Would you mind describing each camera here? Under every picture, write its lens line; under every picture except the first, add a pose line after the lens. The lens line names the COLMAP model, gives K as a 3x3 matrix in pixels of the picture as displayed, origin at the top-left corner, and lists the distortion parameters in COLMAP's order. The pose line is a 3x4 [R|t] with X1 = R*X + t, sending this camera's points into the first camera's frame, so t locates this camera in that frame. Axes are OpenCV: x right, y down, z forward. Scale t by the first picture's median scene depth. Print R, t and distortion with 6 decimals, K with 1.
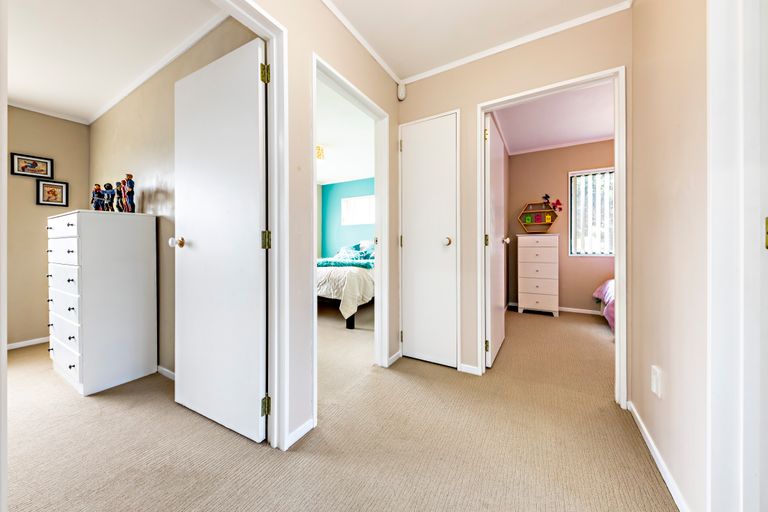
lens RADIAL K [[270.1, 0, 382.9], [0, 270.1, 248.2], [0, 0, 1]] dist [0.013660, -0.000056]
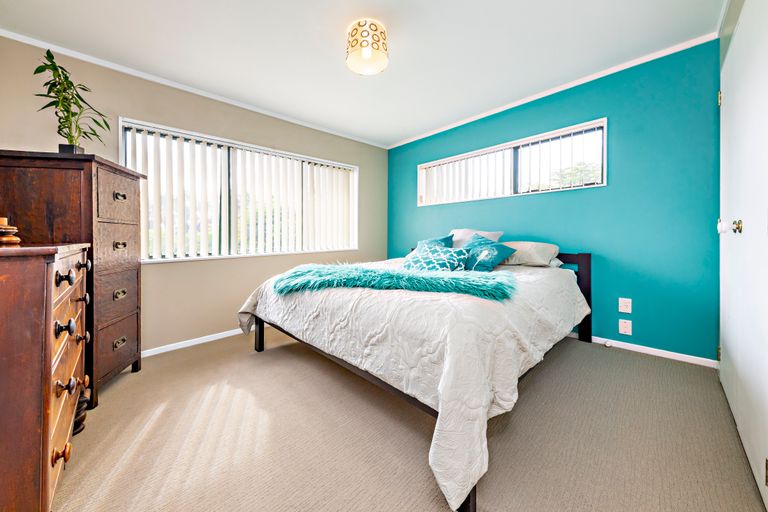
lens RADIAL K [[270.1, 0, 382.9], [0, 270.1, 248.2], [0, 0, 1]] dist [0.013660, -0.000056]
pose [[0.966709, 0.006053, -0.255805, -0.091788], [-0.000261, 0.999743, 0.022667, -0.001671], [0.255876, -0.021845, 0.966463, 0.485308]]
